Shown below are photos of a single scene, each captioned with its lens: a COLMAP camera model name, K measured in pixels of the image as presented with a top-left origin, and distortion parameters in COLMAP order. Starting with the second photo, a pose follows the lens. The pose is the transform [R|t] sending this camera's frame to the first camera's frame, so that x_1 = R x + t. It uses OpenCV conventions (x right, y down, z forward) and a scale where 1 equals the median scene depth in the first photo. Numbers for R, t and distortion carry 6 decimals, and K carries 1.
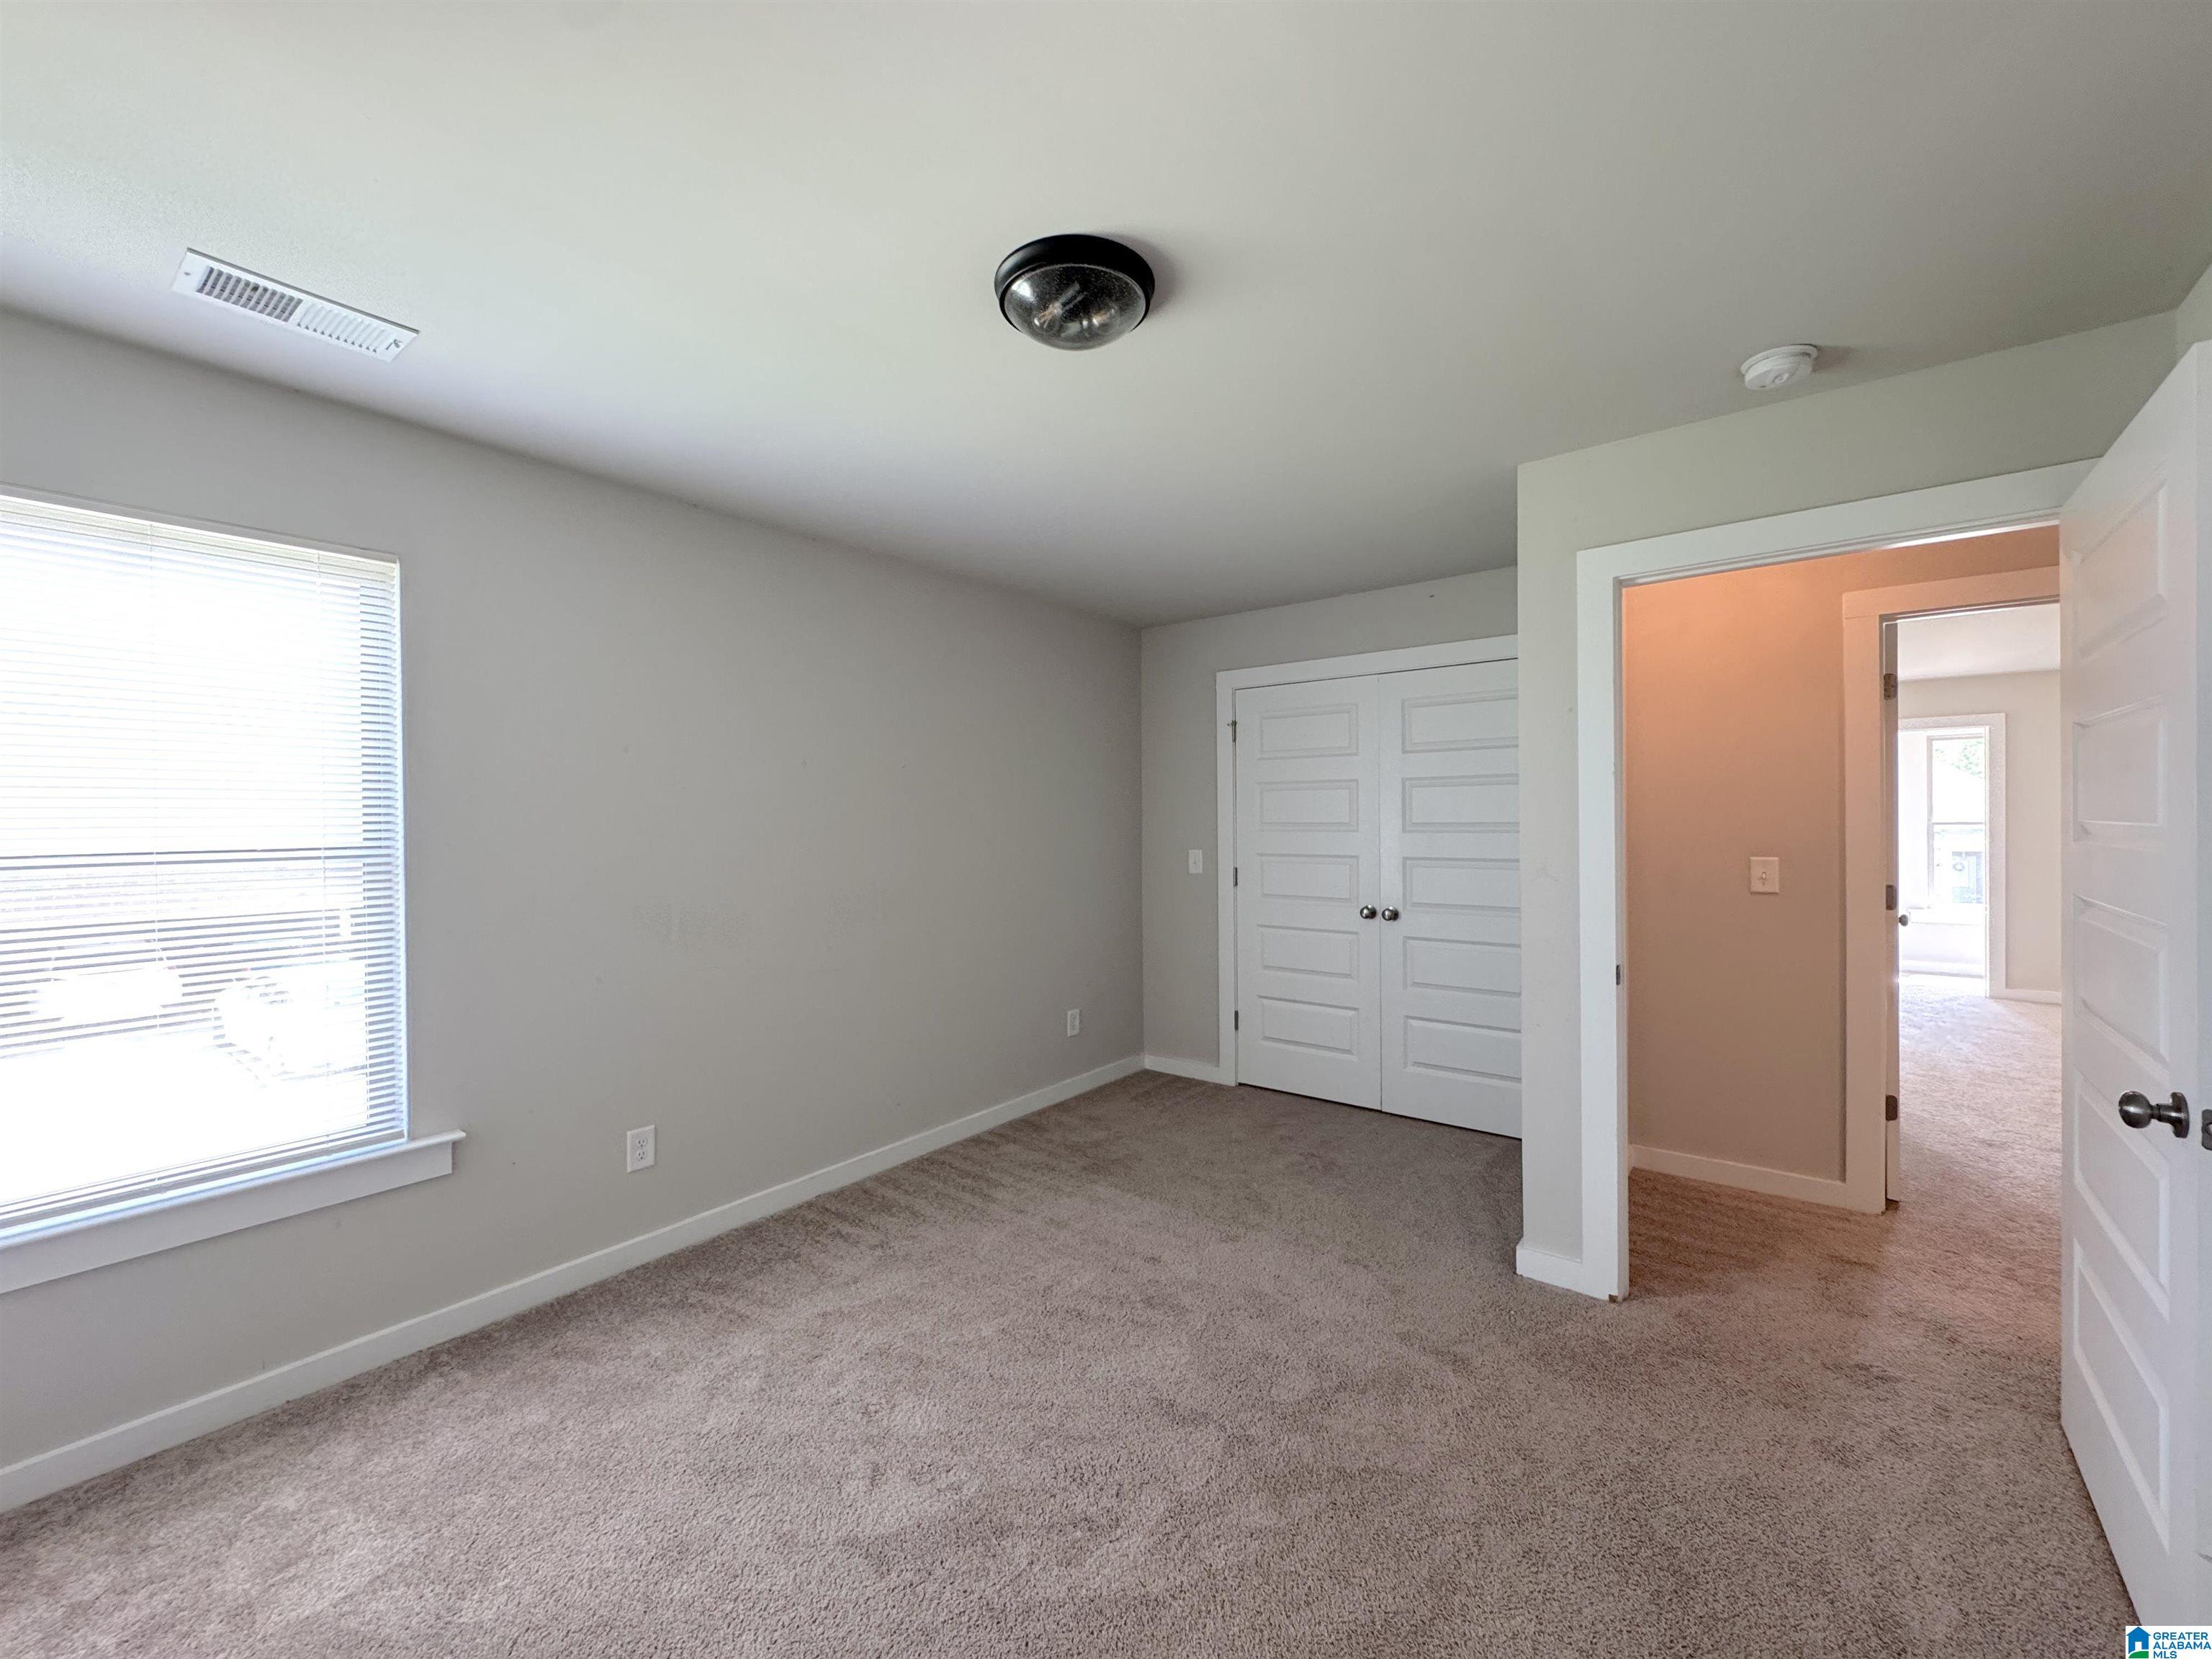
lens RADIAL K [[888.2, 0, 1105.4], [0, 888.2, 826.8], [0, 0, 1]] dist [-0.001761, 0.000283]
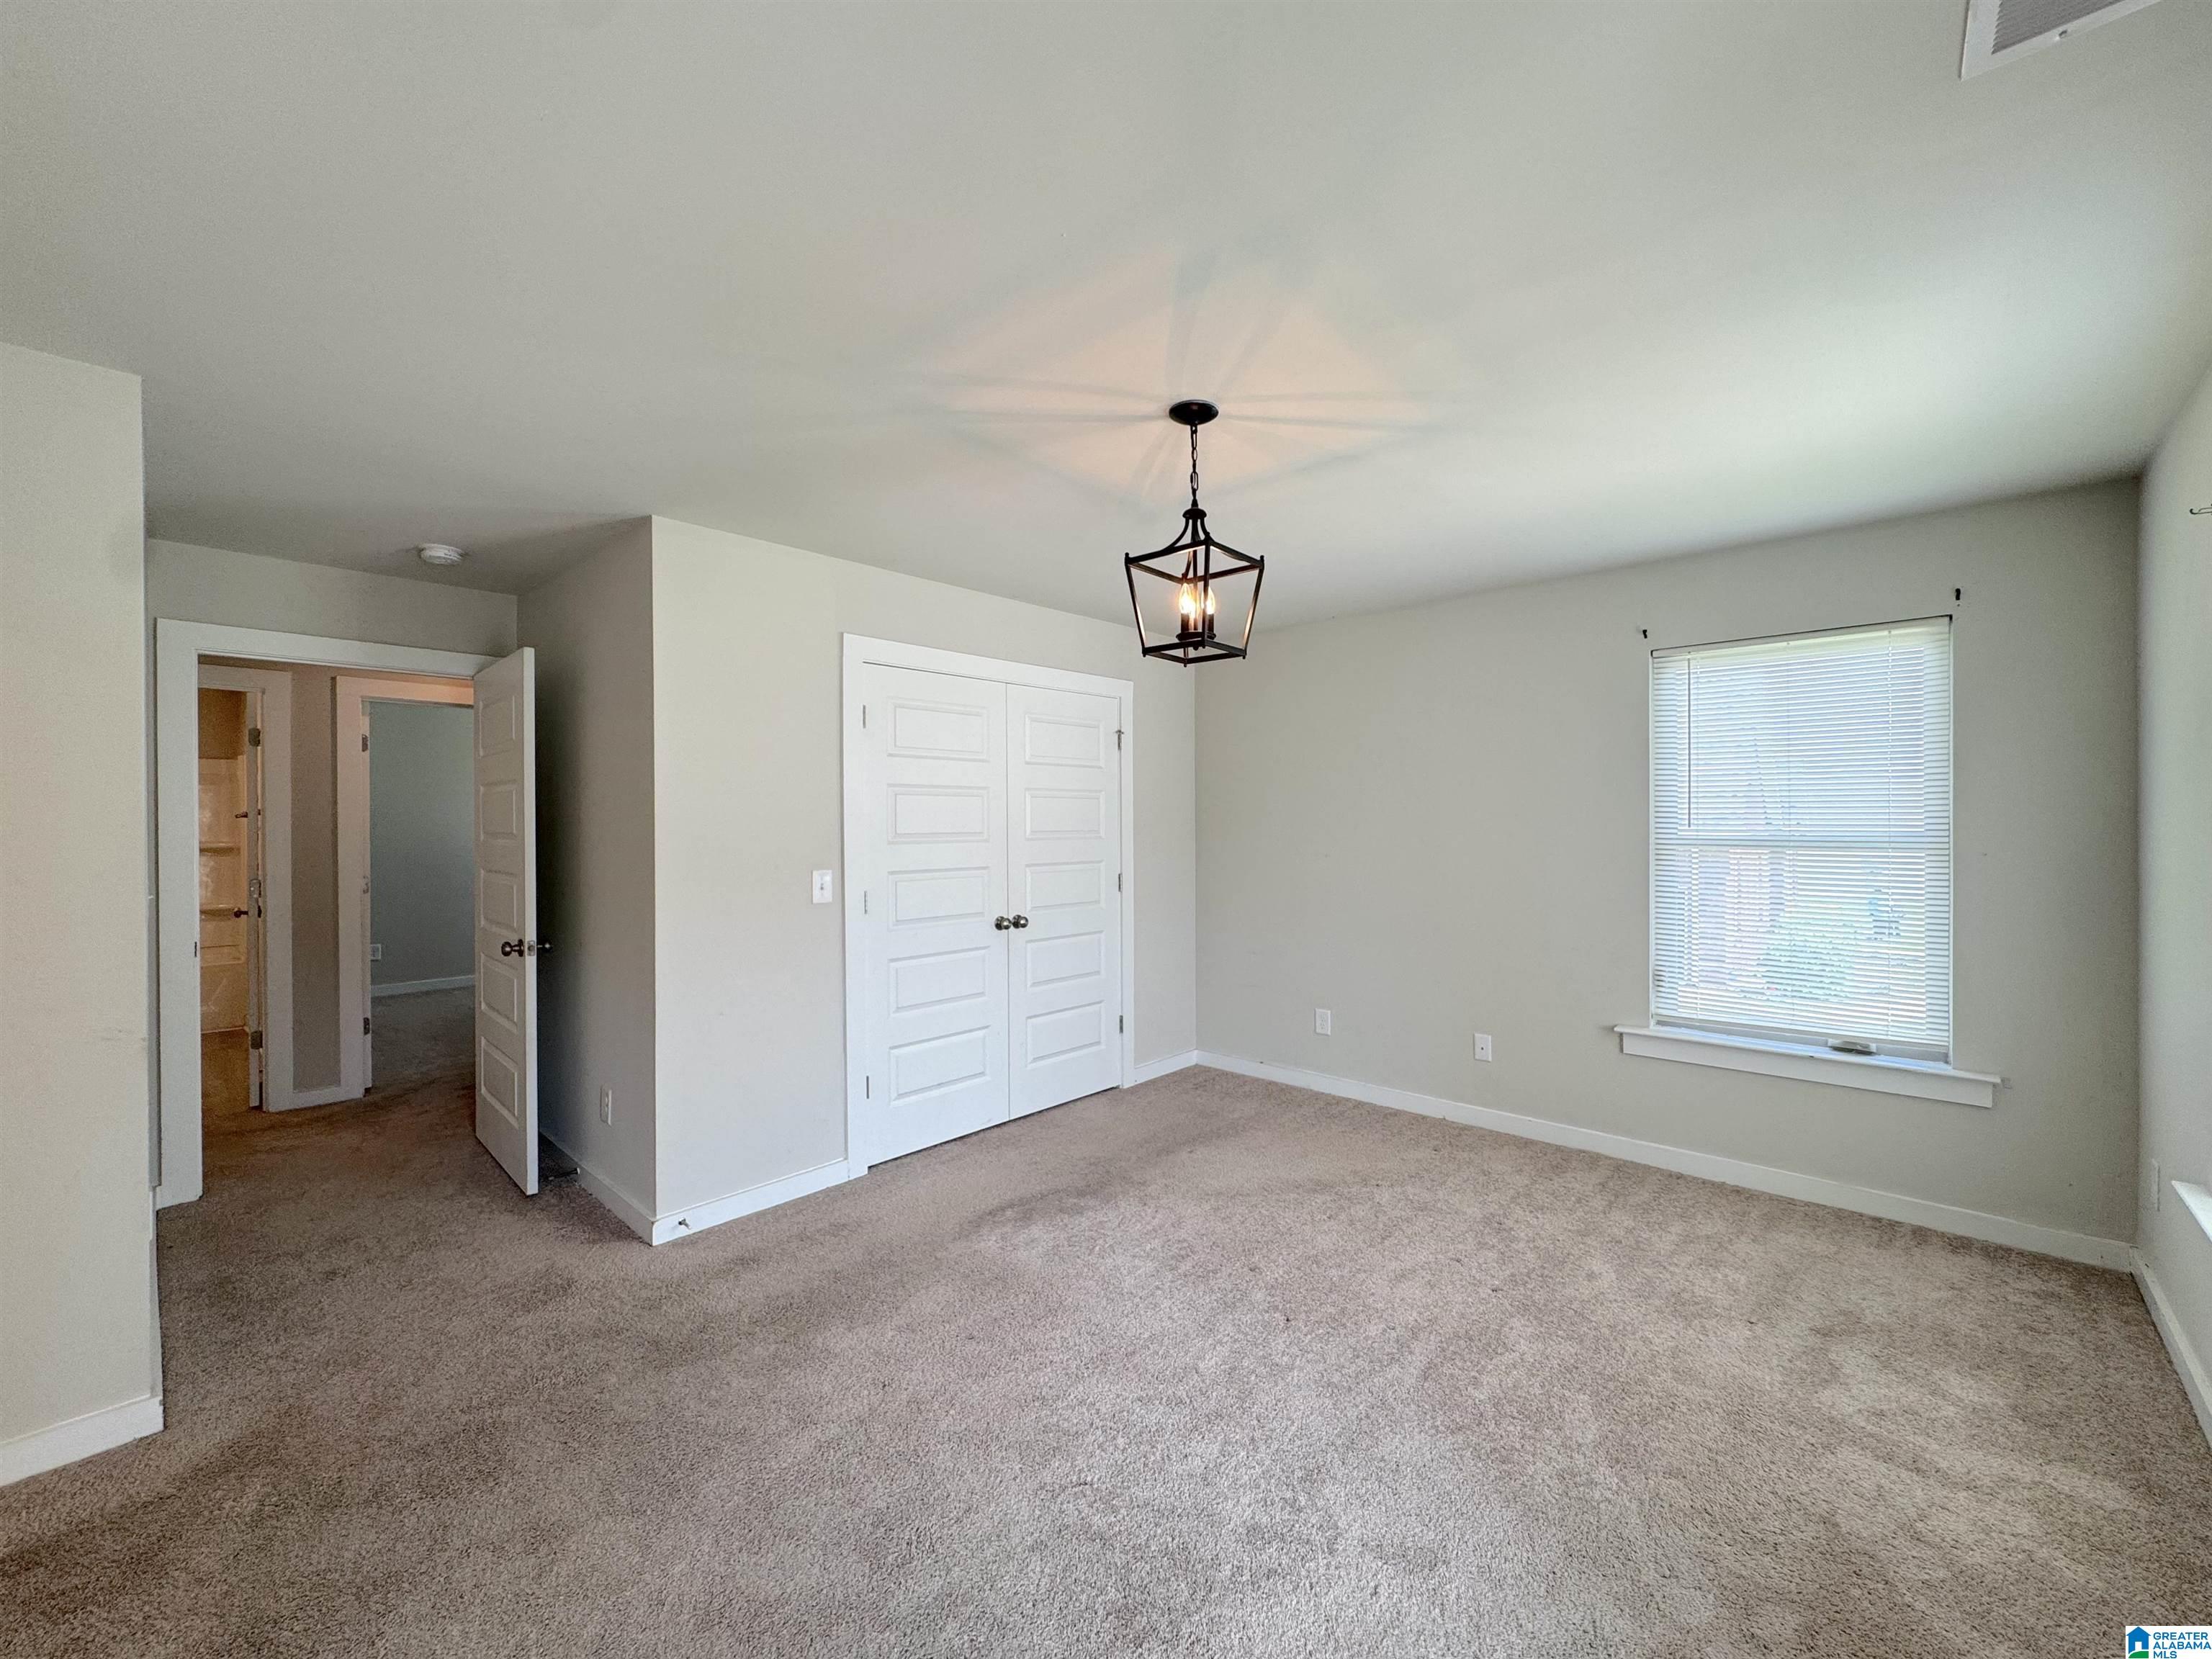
lens RADIAL K [[888.2, 0, 1105.4], [0, 888.2, 826.8], [0, 0, 1]] dist [-0.001761, 0.000283]
pose [[0.098678, 0.003329, 0.995114, -0.622810], [0.012034, 0.999917, -0.004538, -0.003776], [-0.995047, 0.012423, 0.098629, 0.732712]]
